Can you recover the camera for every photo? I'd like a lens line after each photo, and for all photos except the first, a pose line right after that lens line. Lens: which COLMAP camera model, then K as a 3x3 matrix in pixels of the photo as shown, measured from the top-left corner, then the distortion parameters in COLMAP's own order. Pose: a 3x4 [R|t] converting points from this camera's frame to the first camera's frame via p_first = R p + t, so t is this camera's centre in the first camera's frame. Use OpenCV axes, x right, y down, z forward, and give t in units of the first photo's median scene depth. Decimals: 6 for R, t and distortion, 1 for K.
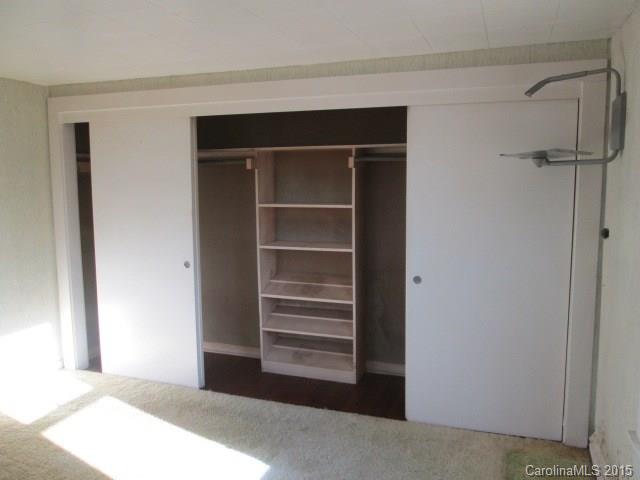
lens RADIAL K [[527.7, 0, 319.9], [0, 527.7, 236.0], [0, 0, 1]] dist [-0.018438, 0.004844]
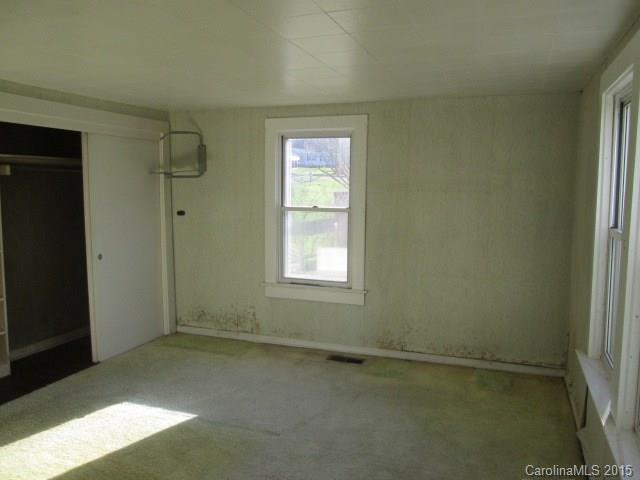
lens RADIAL K [[527.7, 0, 314.6], [0, 527.7, 244.3], [0, 0, 1]] dist [-0.018438, 0.004844]
pose [[0.007084, -0.106438, 0.994294, -1.199610], [0.108439, 0.988537, 0.105049, -0.035823], [-0.994078, 0.107076, 0.018545, 0.402756]]
